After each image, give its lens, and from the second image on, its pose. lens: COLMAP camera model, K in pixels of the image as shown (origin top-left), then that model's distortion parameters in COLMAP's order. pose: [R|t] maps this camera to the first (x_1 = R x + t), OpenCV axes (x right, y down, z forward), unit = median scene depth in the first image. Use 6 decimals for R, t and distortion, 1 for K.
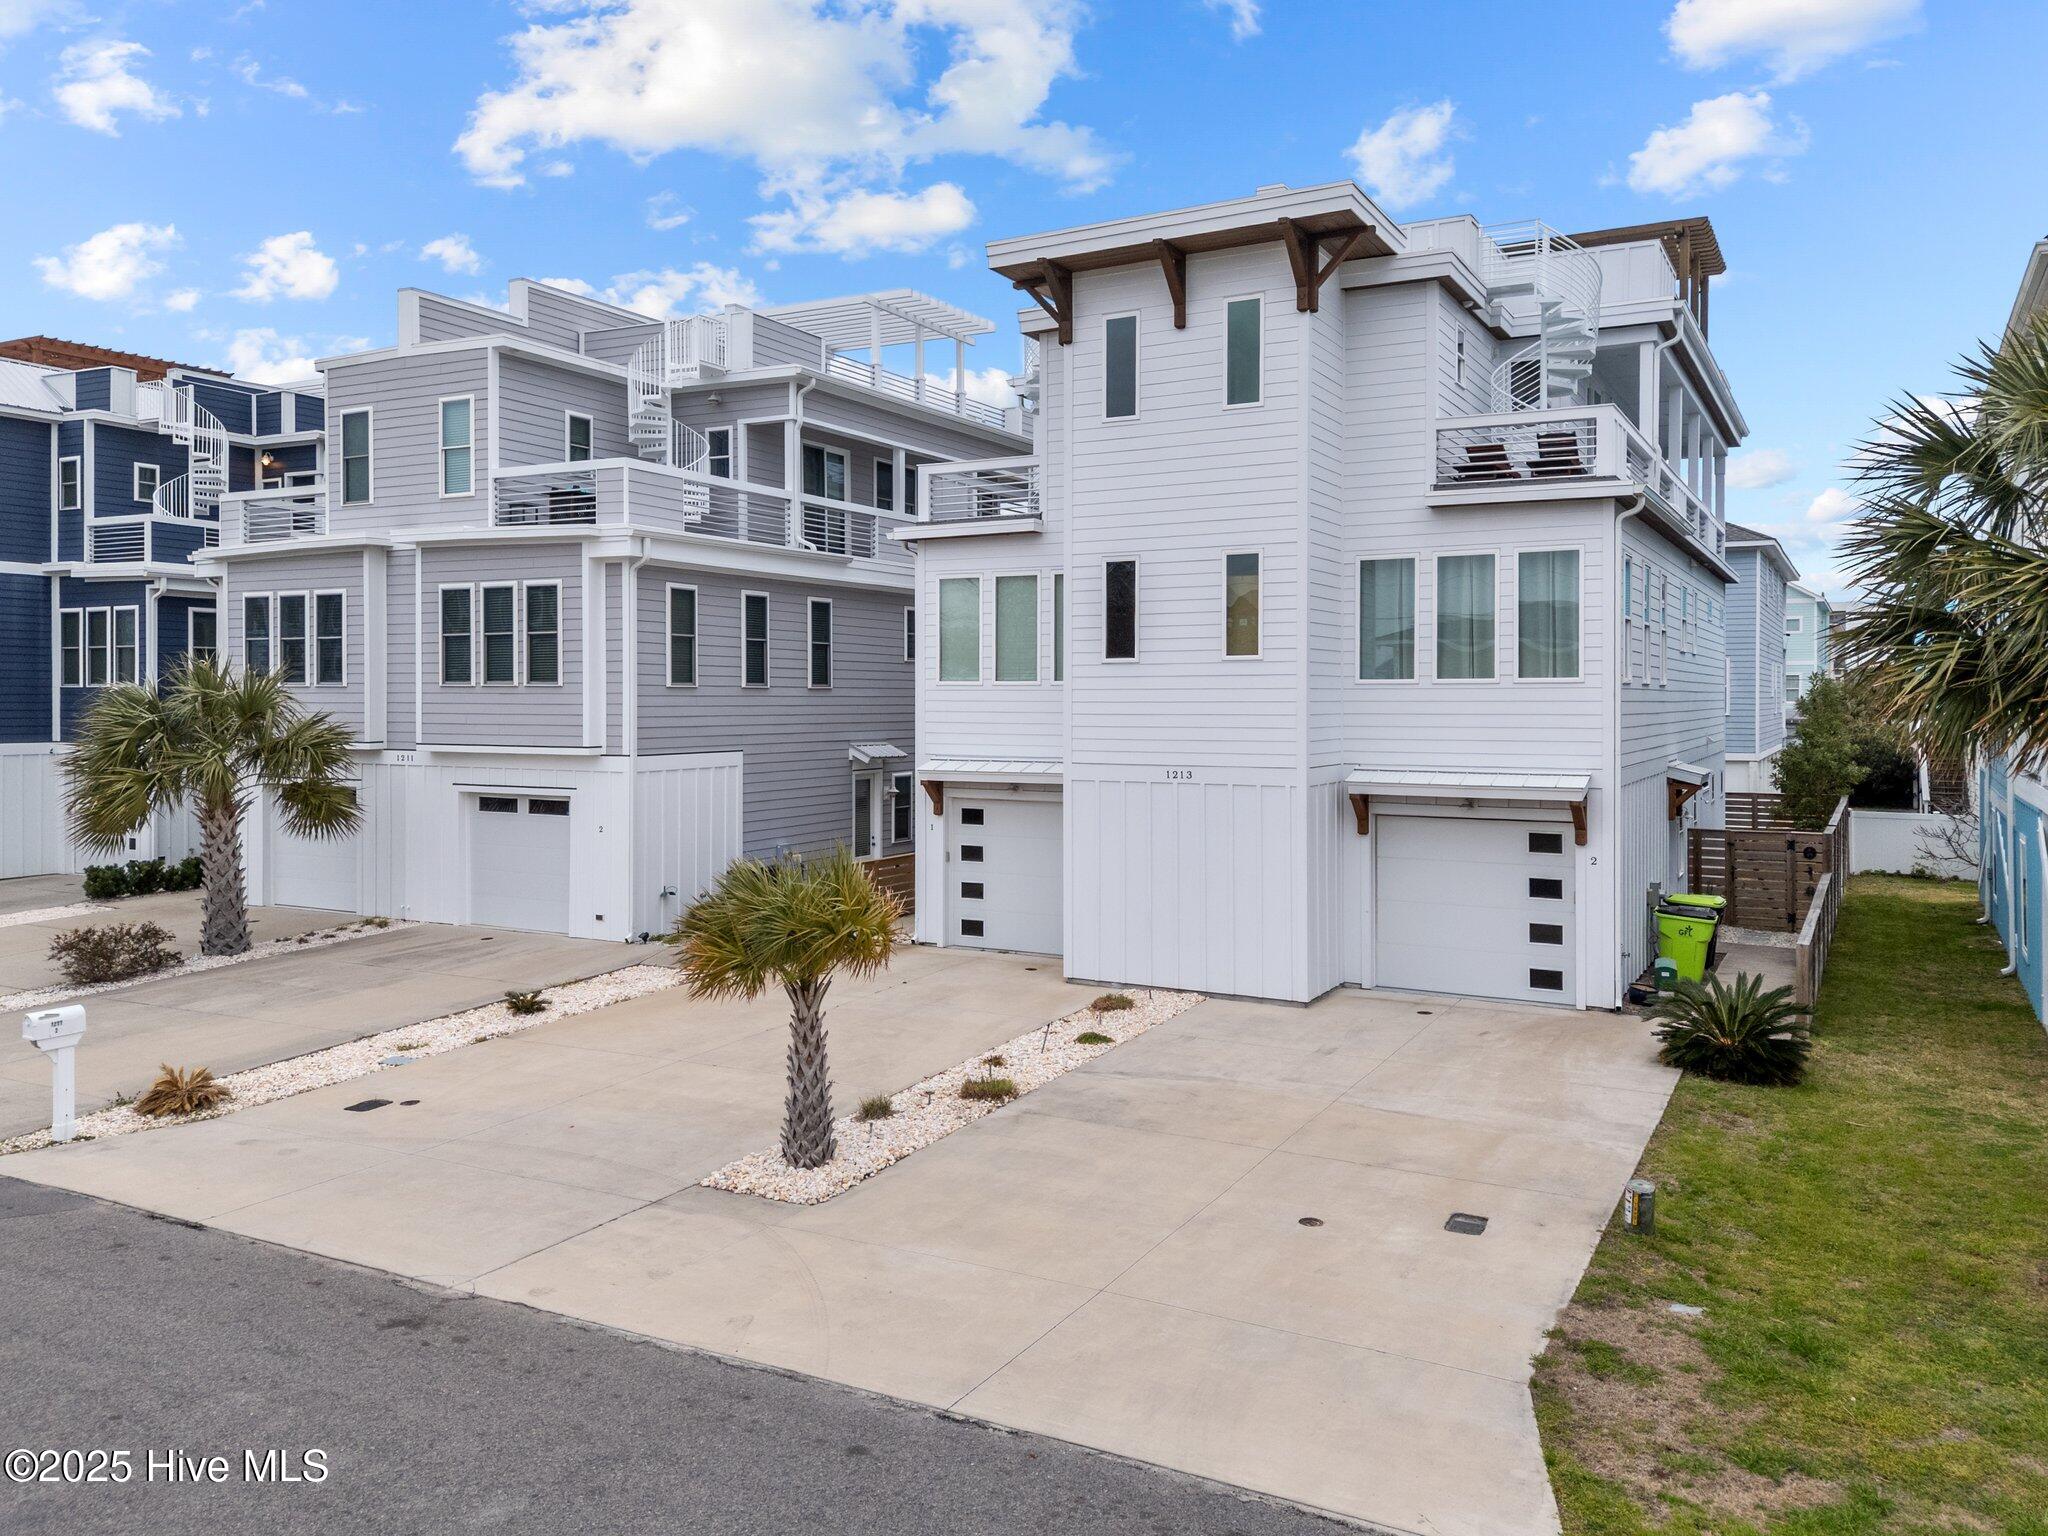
lens RADIAL K [[1525.5, 0, 1032.5], [0, 1525.5, 701.0], [0, 0, 1]] dist [0.065795, -0.049405]
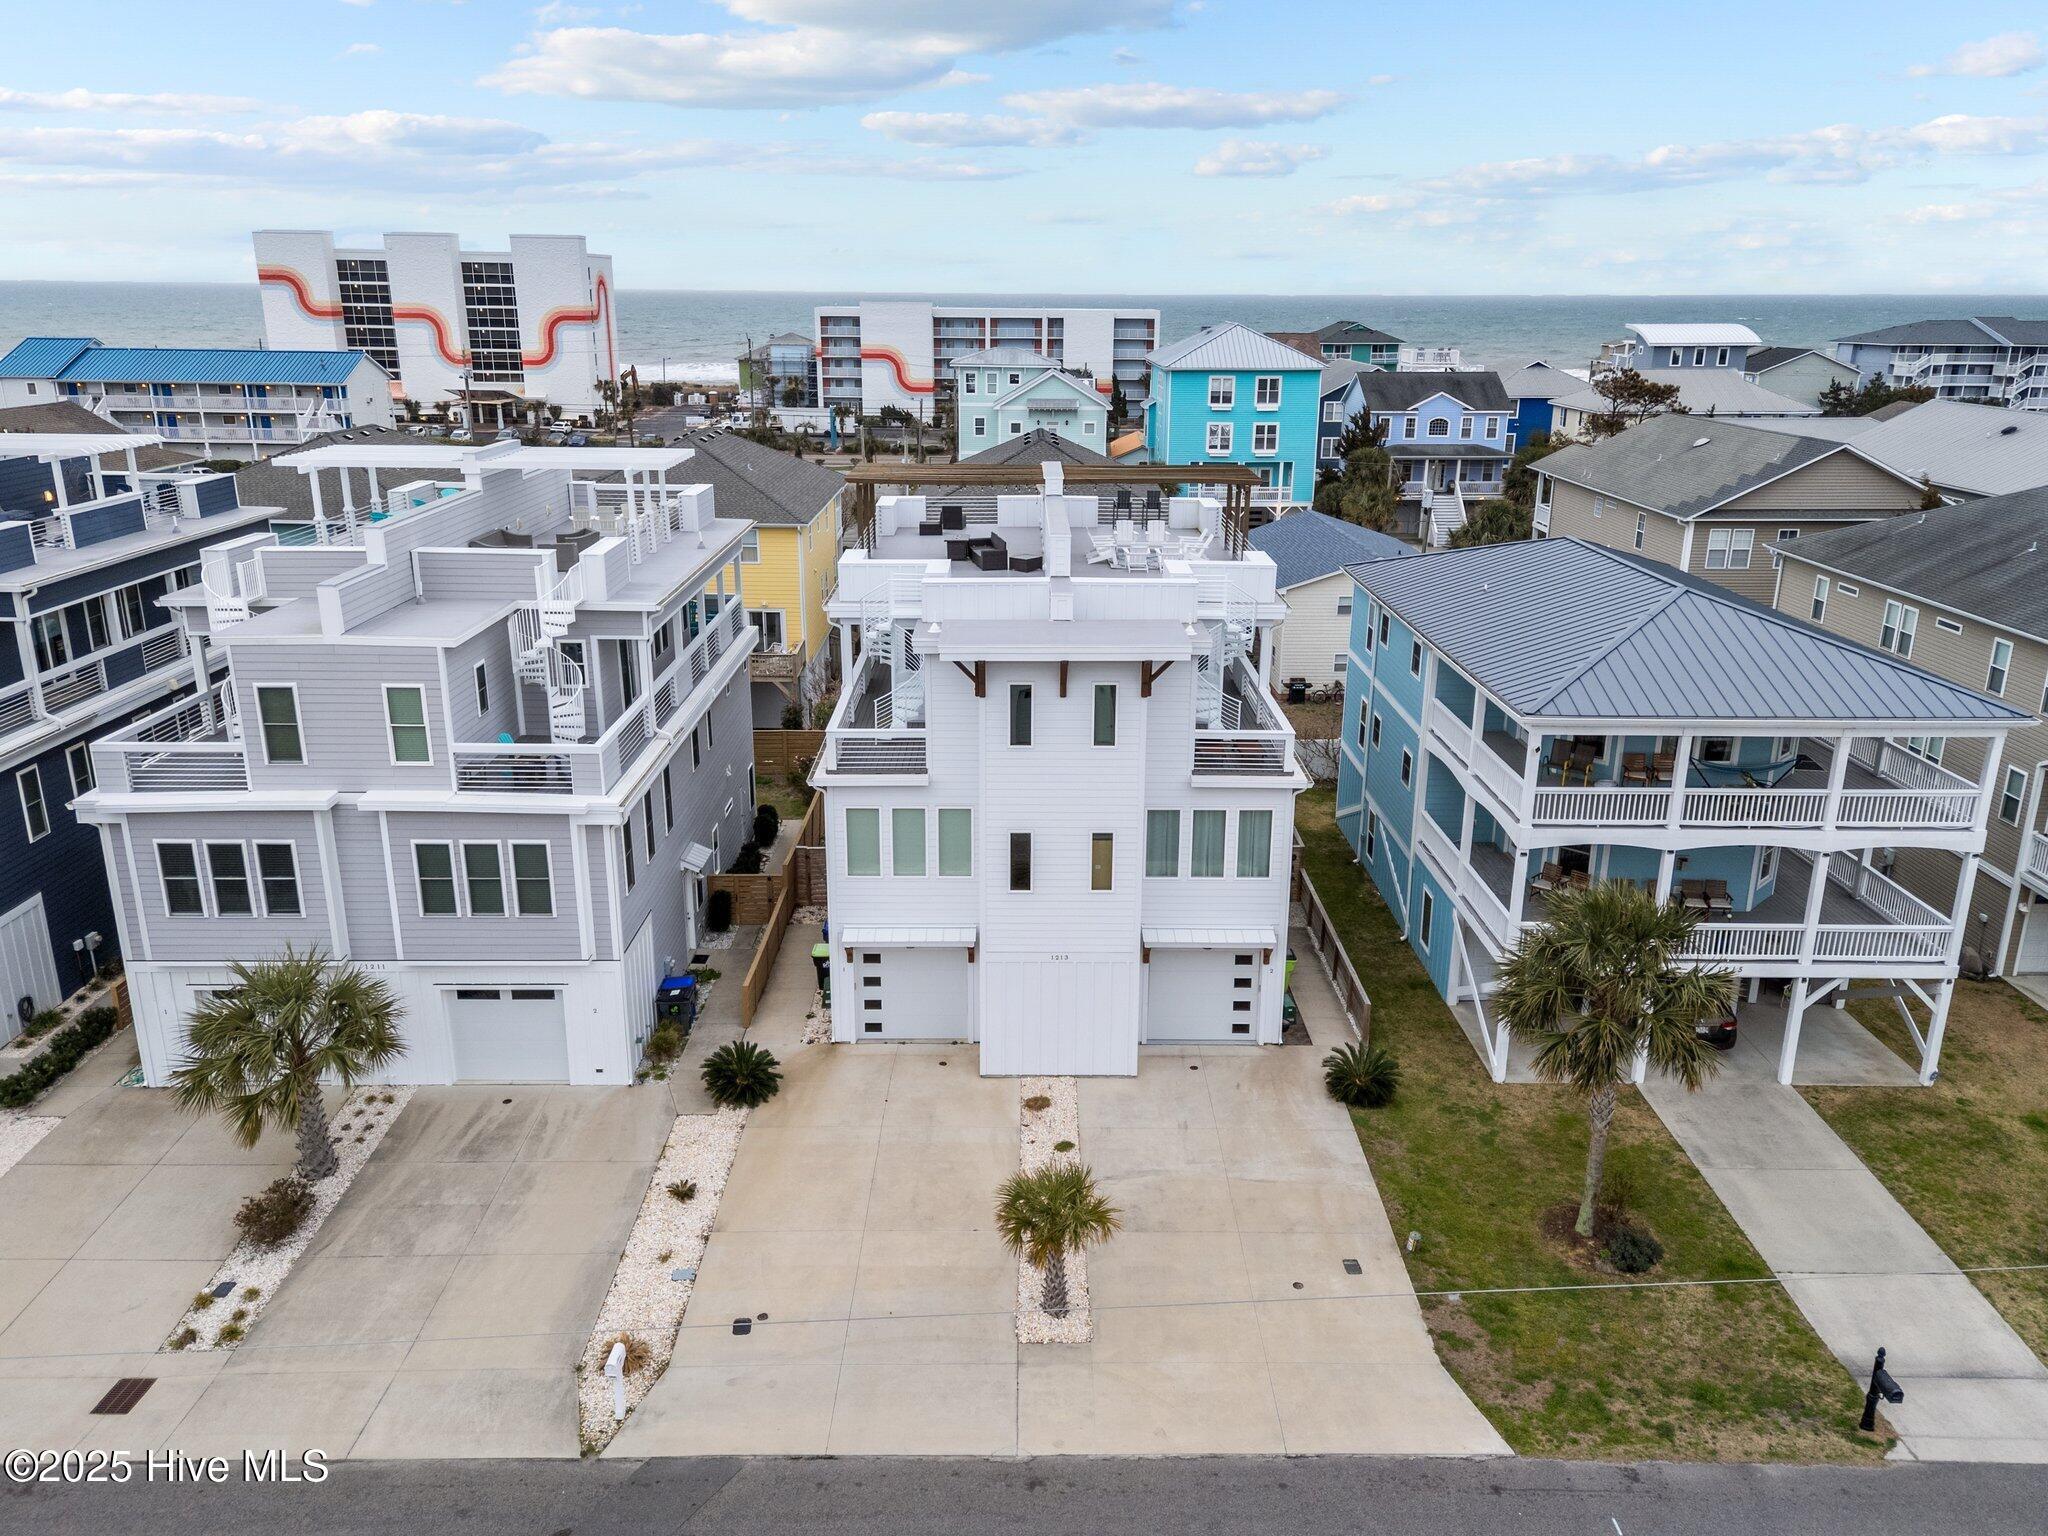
lens RADIAL K [[1510.0, 0, 1029.7], [0, 1510.0, 763.5], [0, 0, 1]] dist [0.071474, -0.056540]
pose [[0.874222, -0.139894, 0.464936, -0.580929], [-0.003976, 0.955497, 0.294974, -0.557436], [-0.485510, -0.259722, 0.834760, -0.253237]]
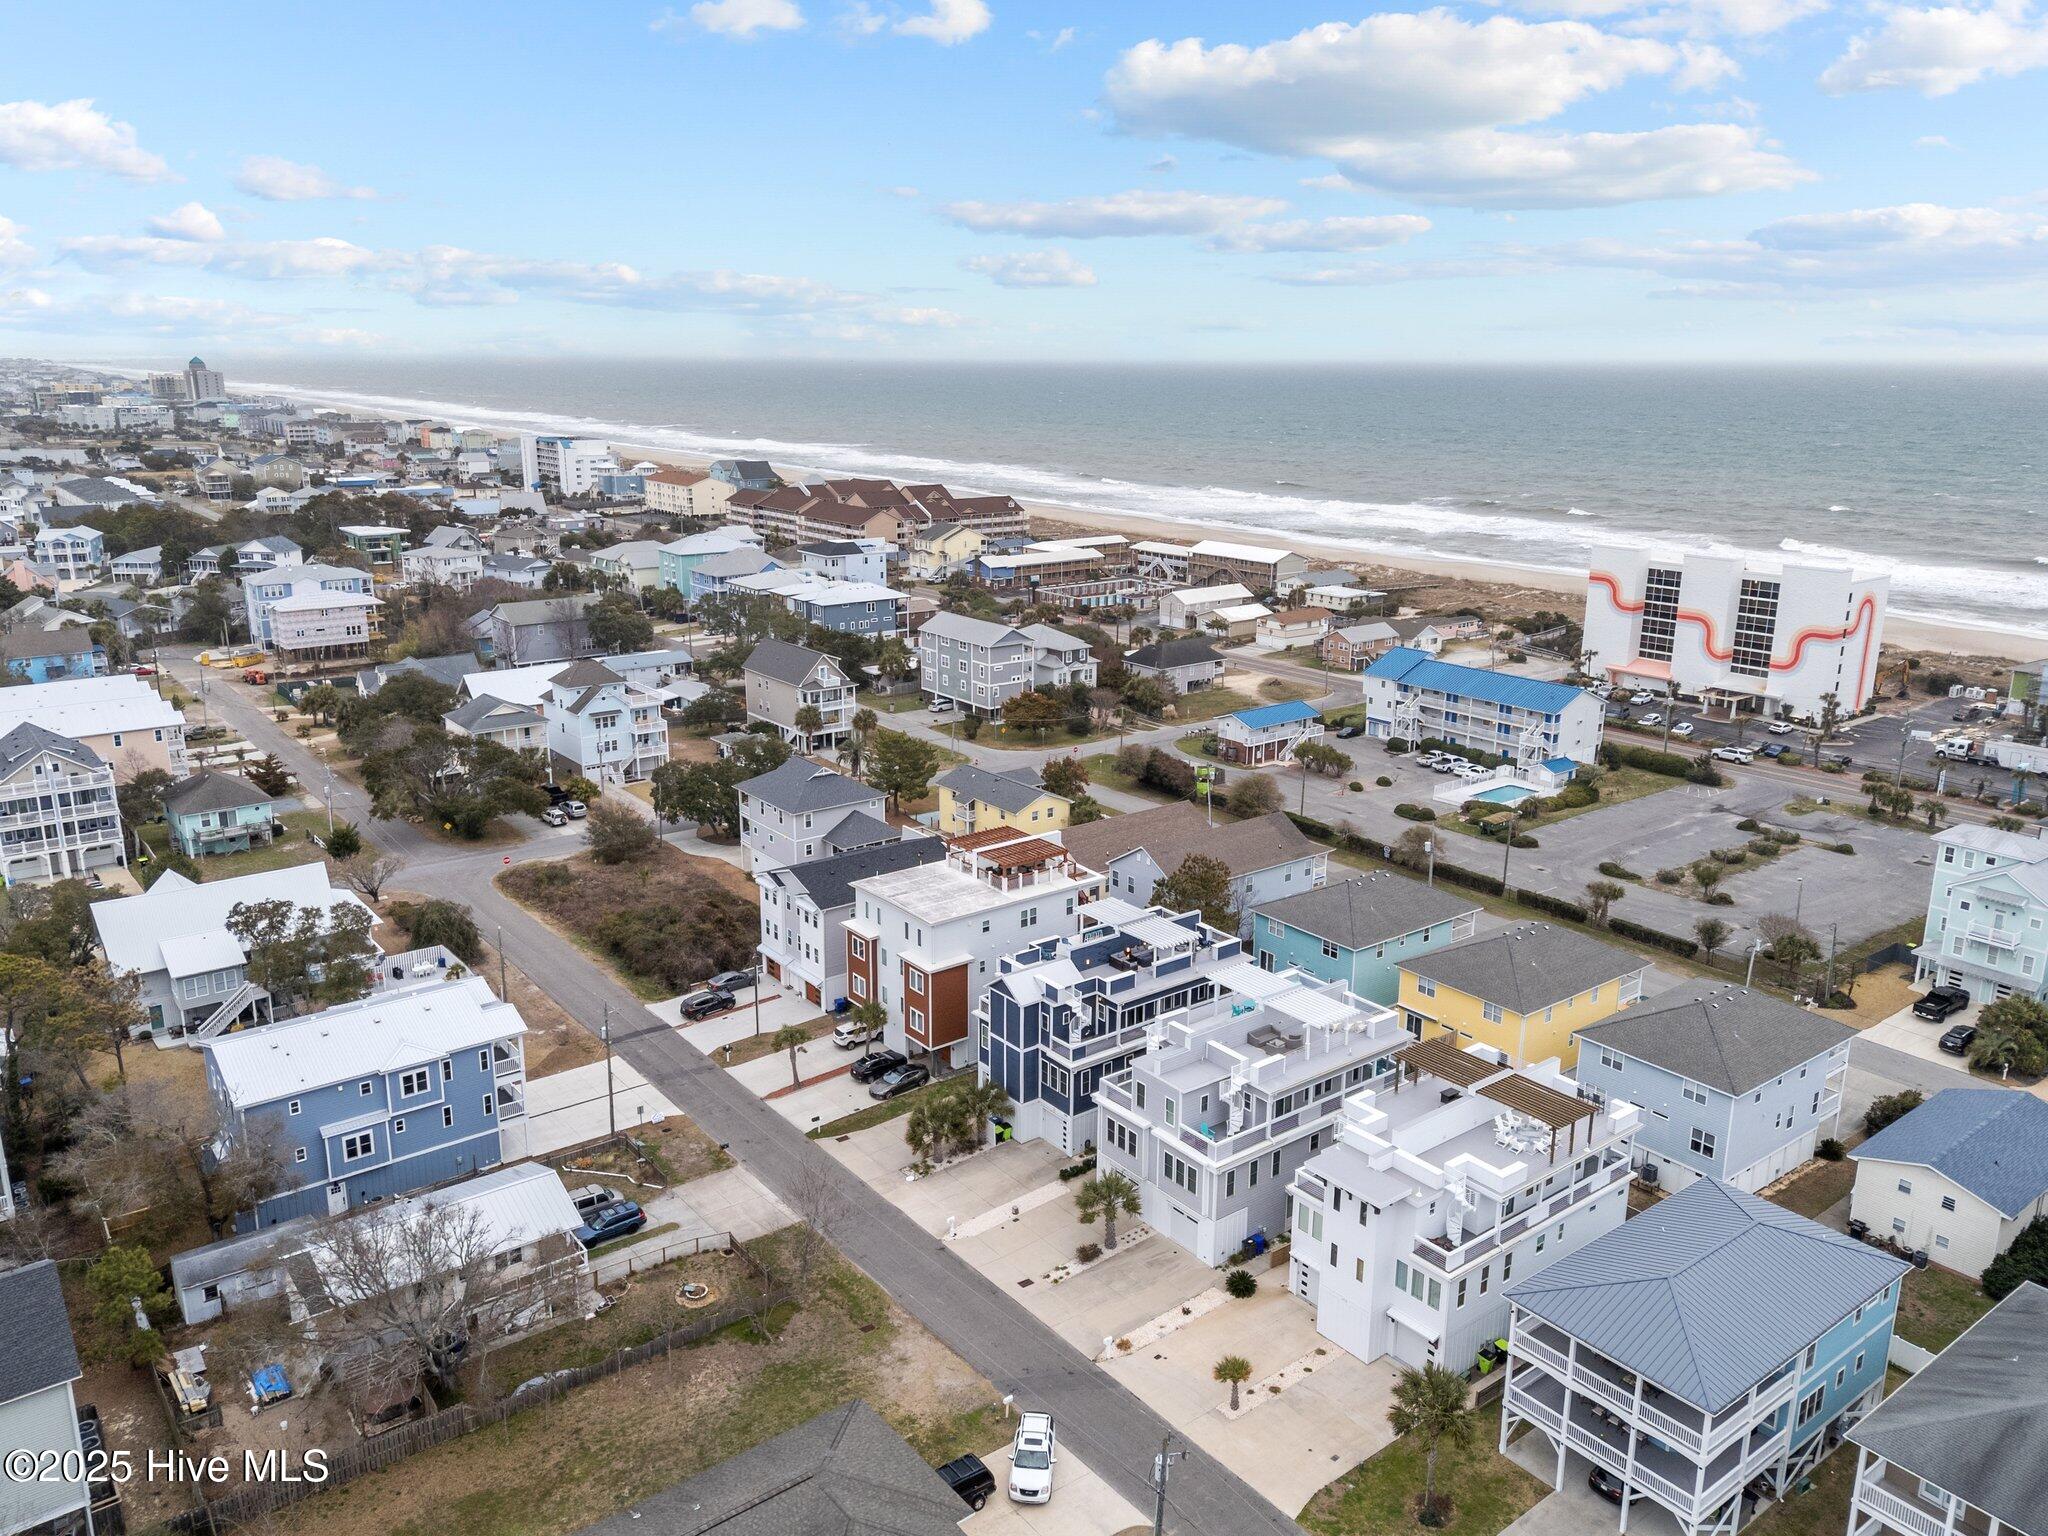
lens RADIAL K [[1519.2, 0, 1029.6], [0, 1519.2, 759.0], [0, 0, 1]] dist [0.101395, -0.108196]
pose [[0.917071, 0.106168, -0.384328, 0.649059], [-0.005673, 0.967275, 0.253666, -2.053215], [0.398683, -0.230450, 0.887663, -2.258845]]
